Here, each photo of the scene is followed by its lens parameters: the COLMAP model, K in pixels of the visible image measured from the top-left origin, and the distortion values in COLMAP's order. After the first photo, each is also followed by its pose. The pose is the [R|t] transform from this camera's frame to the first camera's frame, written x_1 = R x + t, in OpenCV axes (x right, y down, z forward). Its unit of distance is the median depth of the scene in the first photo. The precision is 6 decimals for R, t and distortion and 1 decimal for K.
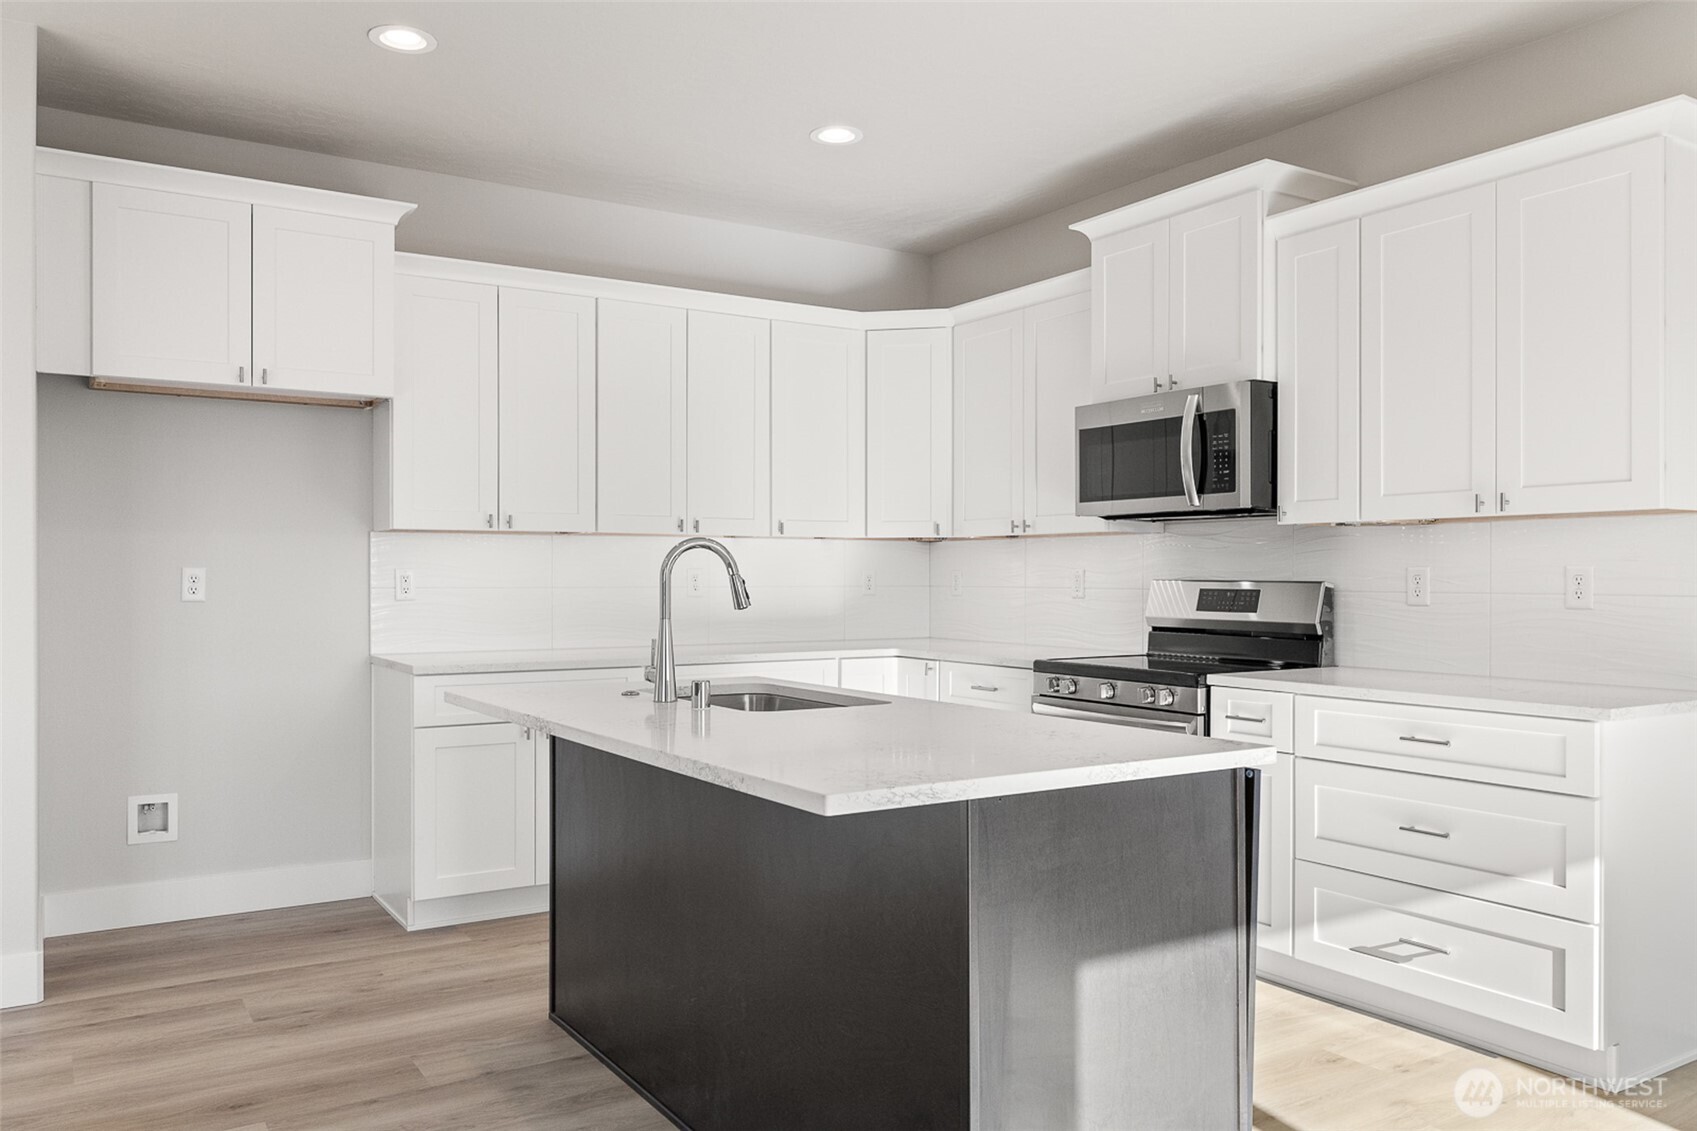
lens RADIAL K [[1271.3, 0, 851.9], [0, 1271.3, 586.5], [0, 0, 1]] dist [-0.009207, -0.005091]
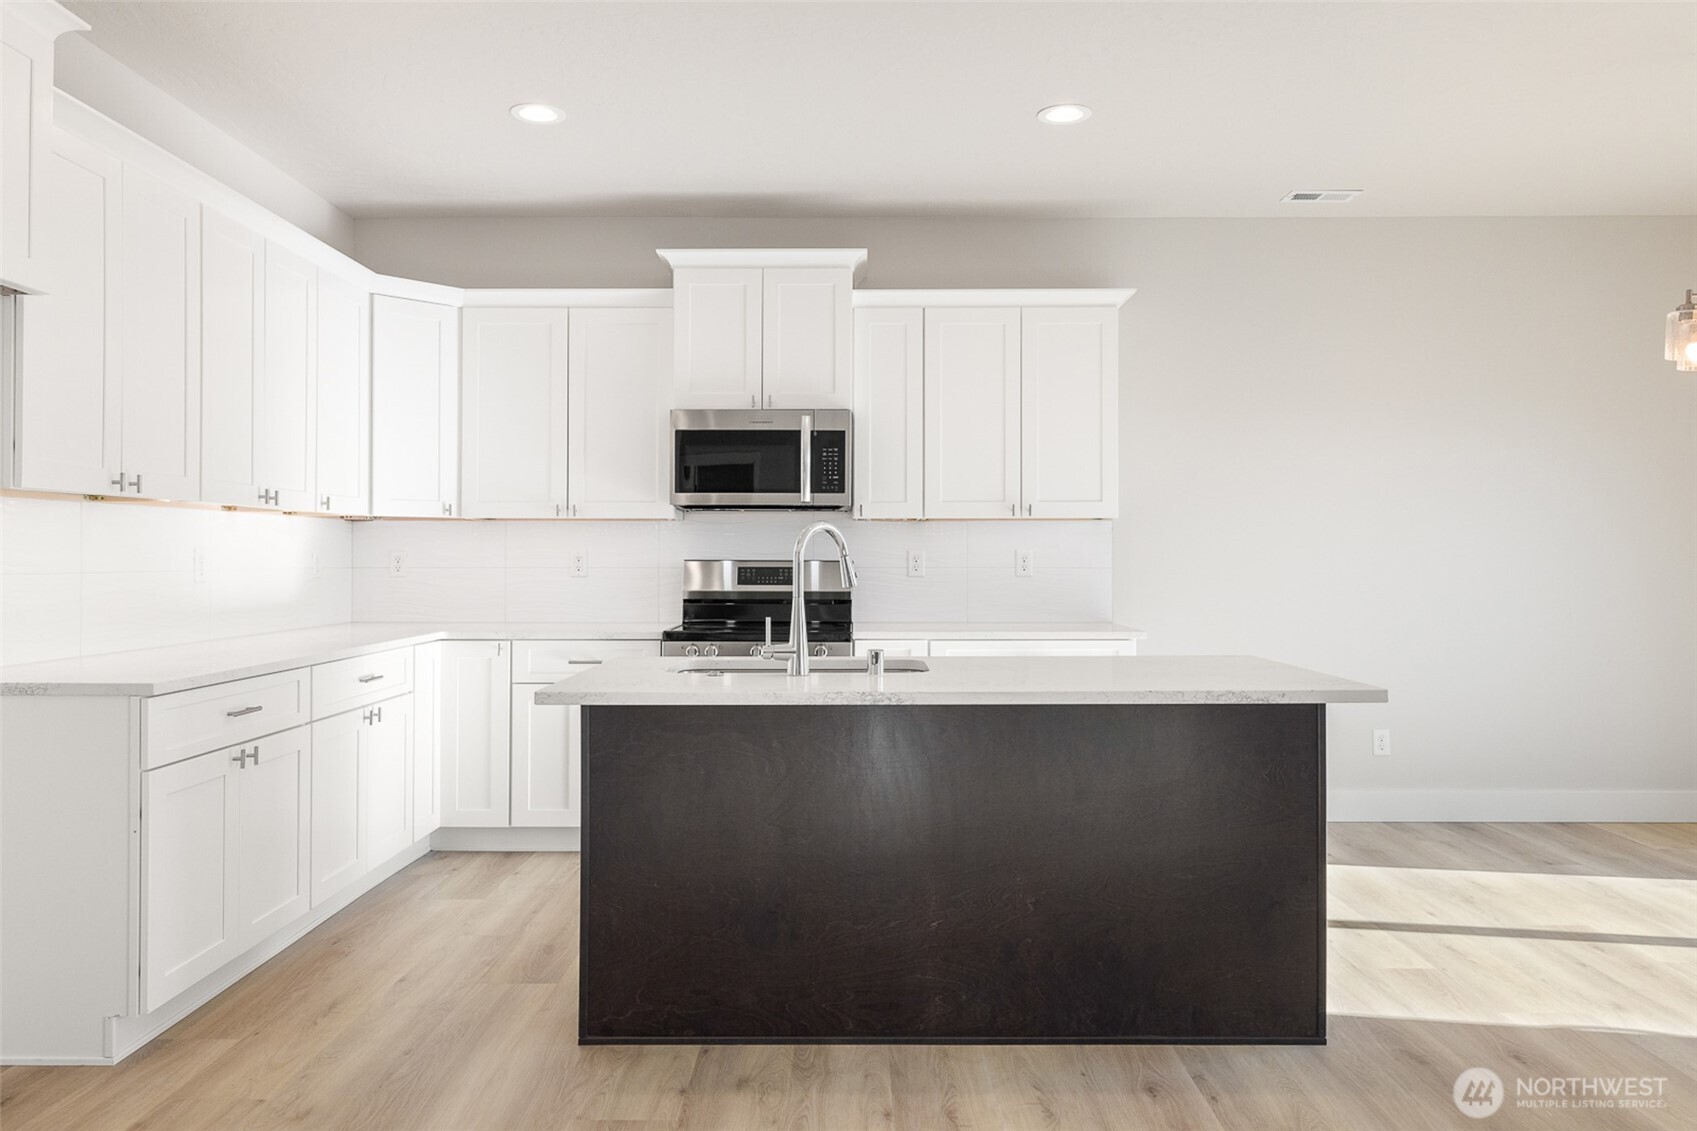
lens RADIAL K [[1185.9, 0, 852.7], [0, 1185.9, 558.2], [0, 0, 1]] dist [0.000927, 0.001056]
pose [[0.539324, -0.002034, 0.842096, -0.708959], [0.007089, 0.999973, -0.002125, -0.003830], [-0.842068, 0.007116, 0.539324, 0.314378]]
